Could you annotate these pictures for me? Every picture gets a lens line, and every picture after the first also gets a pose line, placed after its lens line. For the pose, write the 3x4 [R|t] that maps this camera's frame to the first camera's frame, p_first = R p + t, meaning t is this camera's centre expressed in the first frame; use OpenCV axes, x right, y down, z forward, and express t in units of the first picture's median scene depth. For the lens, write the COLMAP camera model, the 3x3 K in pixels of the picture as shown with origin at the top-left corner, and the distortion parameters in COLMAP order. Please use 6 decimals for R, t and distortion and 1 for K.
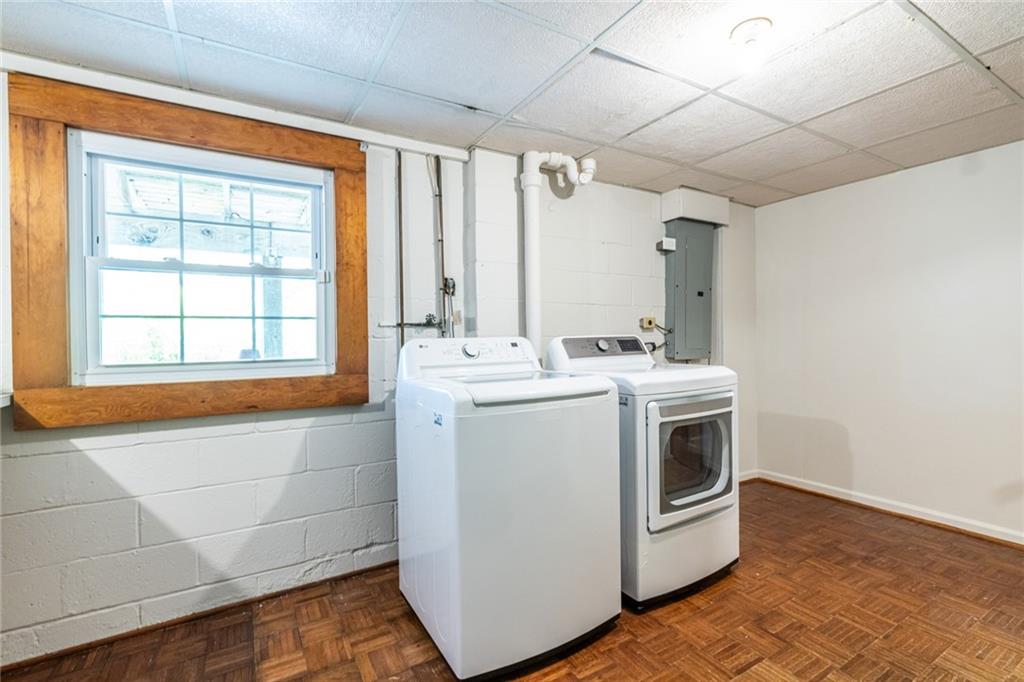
lens RADIAL K [[464.1, 0, 512.0], [0, 464.1, 341.0], [0, 0, 1]] dist [-0.001498, -0.000344]
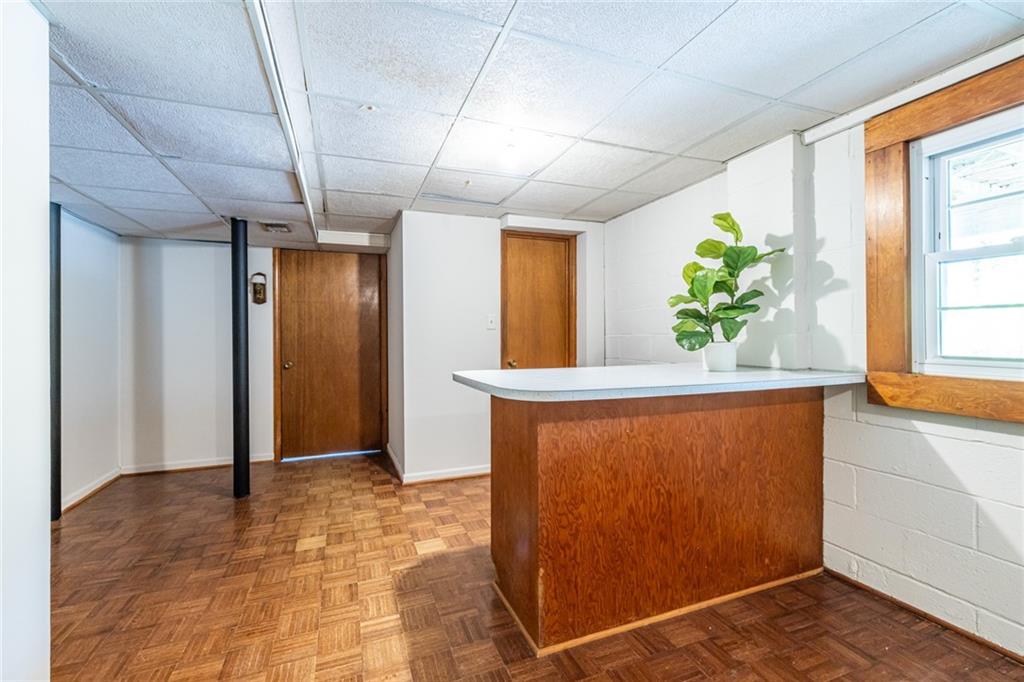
lens RADIAL K [[440.9, 0, 512.0], [0, 440.9, 341.0], [0, 0, 1]] dist [-0.000178, -0.000189]
pose [[-0.164537, 0.020208, -0.986164, 0.254995], [-0.010871, 0.999692, 0.022299, 0.007409], [0.986311, 0.014390, -0.164267, 0.219266]]
